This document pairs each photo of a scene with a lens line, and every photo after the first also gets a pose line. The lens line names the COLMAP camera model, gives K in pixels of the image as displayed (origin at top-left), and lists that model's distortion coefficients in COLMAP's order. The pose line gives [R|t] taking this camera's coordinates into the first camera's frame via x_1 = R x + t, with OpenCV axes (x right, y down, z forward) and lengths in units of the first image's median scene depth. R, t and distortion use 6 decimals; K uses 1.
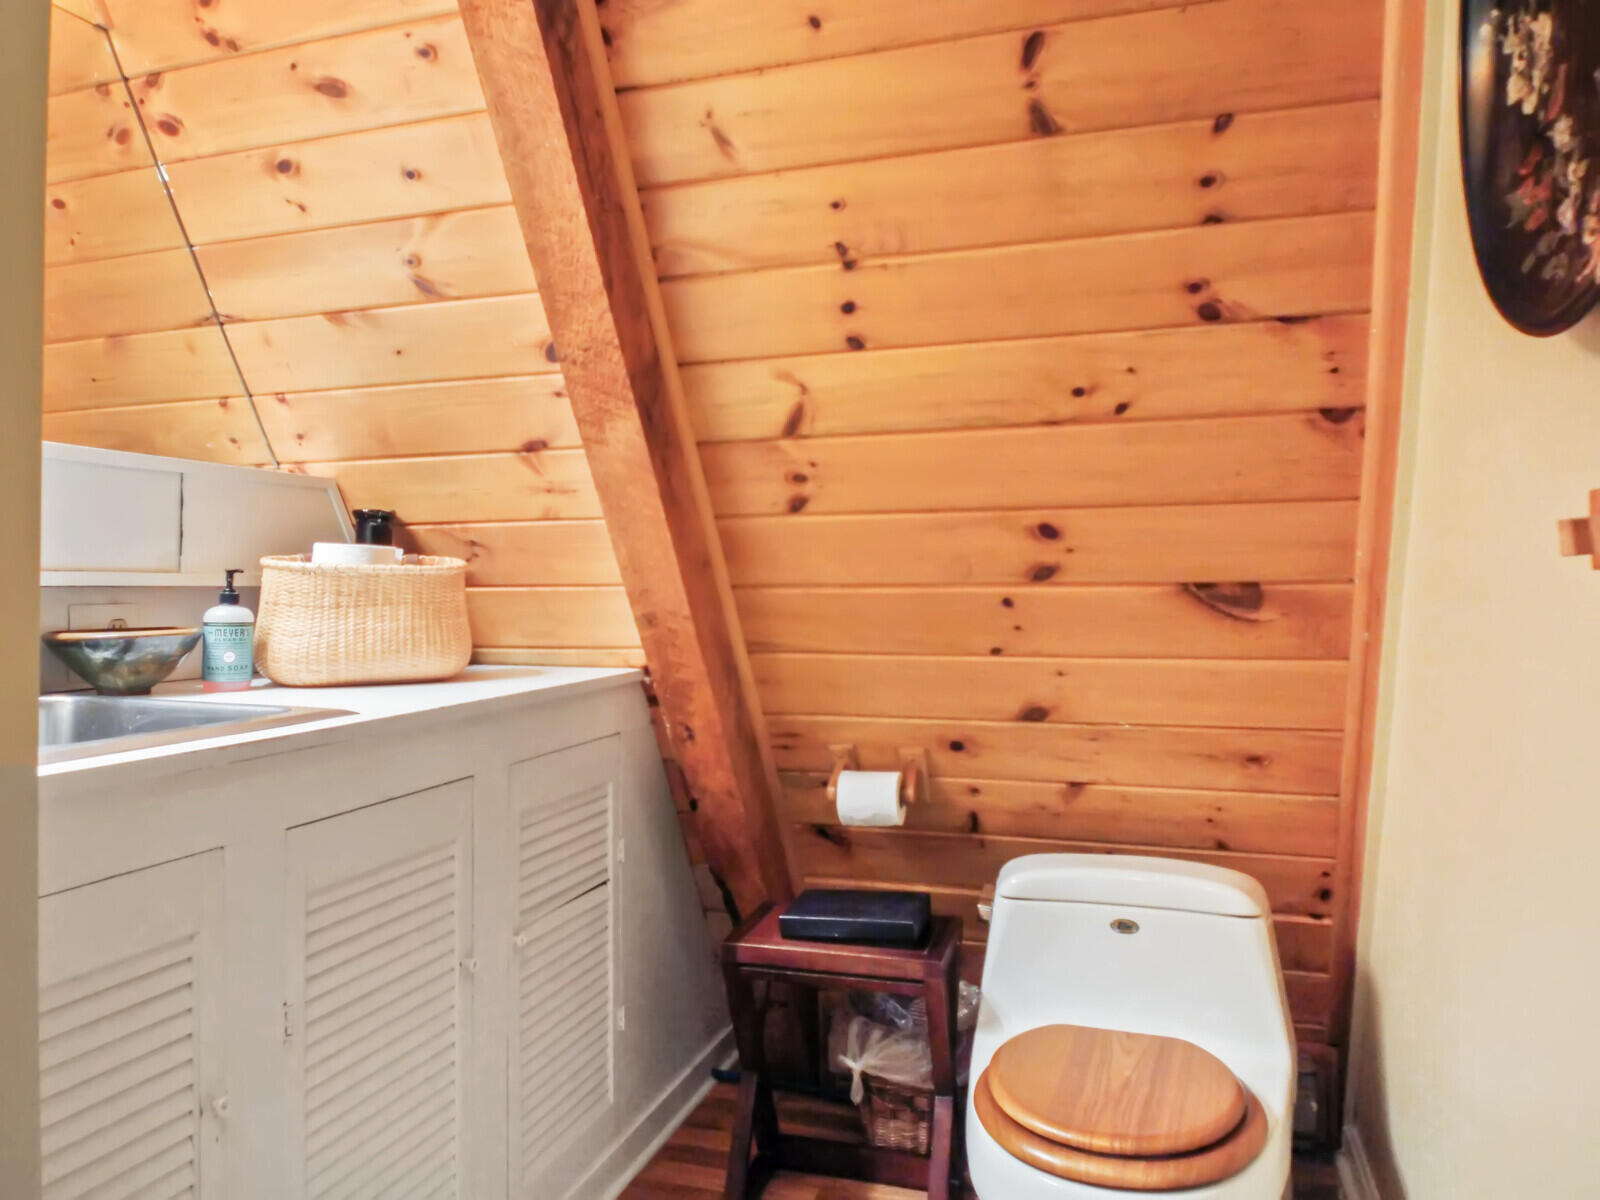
lens RADIAL K [[1057.6, 0, 802.2], [0, 1057.6, 537.5], [0, 0, 1]] dist [0.023987, -0.074295]
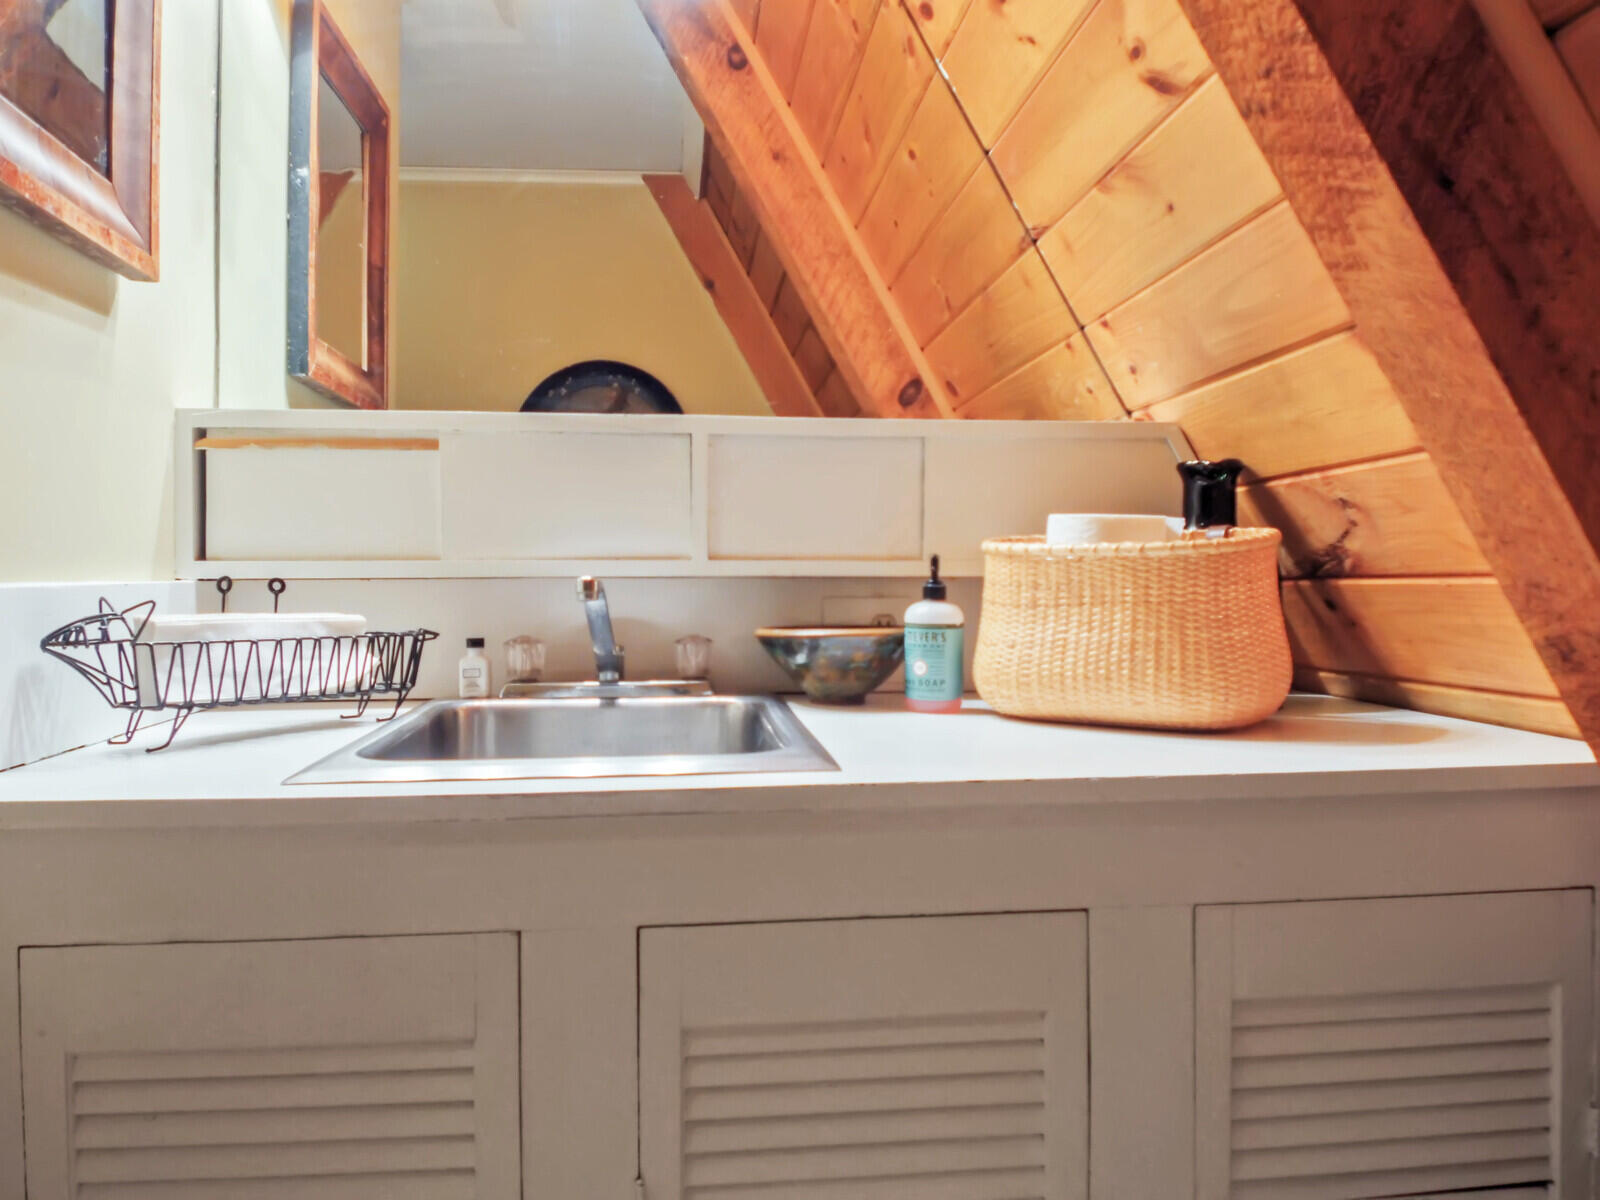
lens RADIAL K [[1117.2, 0, 817.1], [0, 1117.2, 574.0], [0, 0, 1]] dist [0.037383, -0.083359]
pose [[0.409013, -0.004306, -0.912518, 0.159031], [0.041402, 0.999047, 0.013843, 0.028620], [0.911589, -0.043442, 0.408801, 0.571202]]
